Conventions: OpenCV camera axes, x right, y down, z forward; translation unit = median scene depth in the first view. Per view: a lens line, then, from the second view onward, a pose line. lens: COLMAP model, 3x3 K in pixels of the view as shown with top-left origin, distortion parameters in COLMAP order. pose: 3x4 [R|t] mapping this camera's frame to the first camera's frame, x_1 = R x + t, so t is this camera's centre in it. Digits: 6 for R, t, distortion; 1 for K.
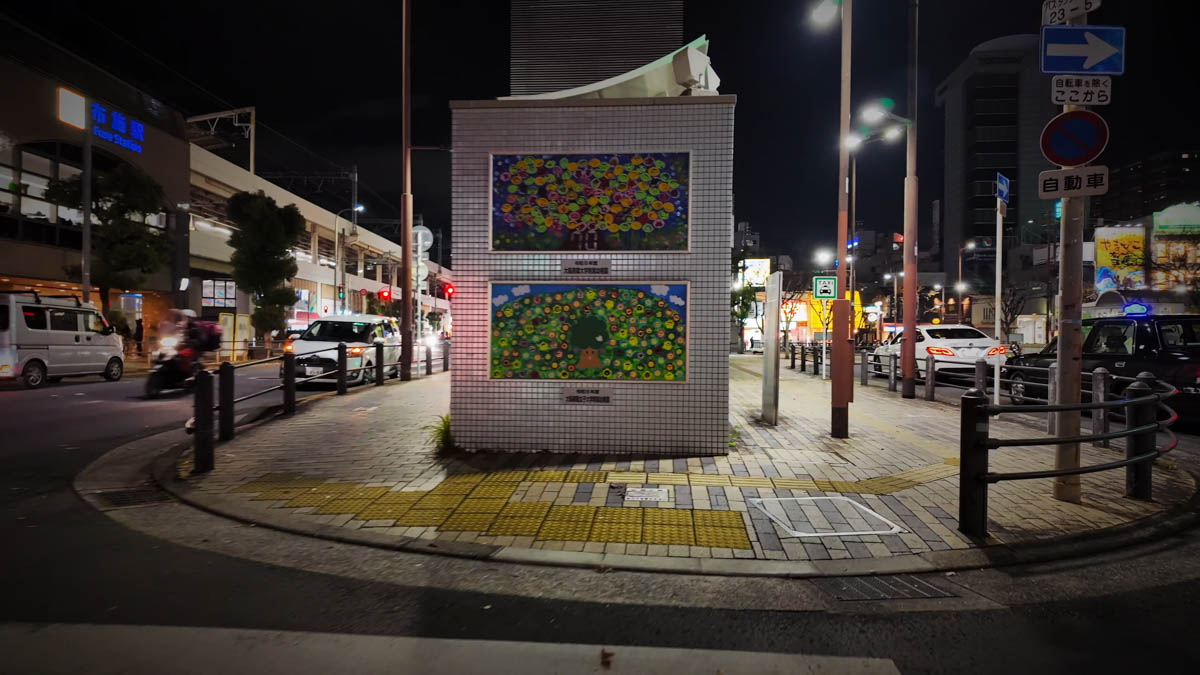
lens RADIAL K [[673.4, 0, 601.0], [0, 673.4, 340.2], [0, 0, 1]] dist [-0.005067, -0.003326]
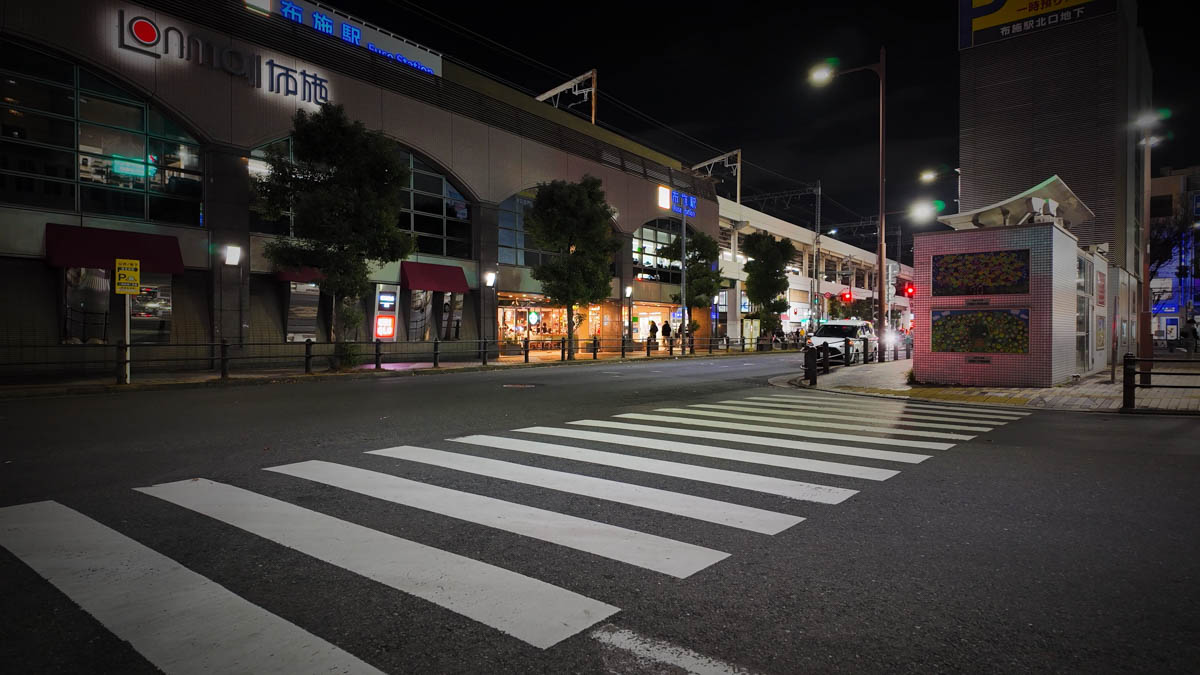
lens RADIAL K [[673.4, 0, 602.7], [0, 673.4, 341.9], [0, 0, 1]] dist [-0.005067, -0.003326]
pose [[0.796470, -0.000286, -0.604678, 0.220532], [0.003194, 0.999988, 0.003735, 0.007292], [0.604669, -0.004906, 0.796462, -1.008470]]
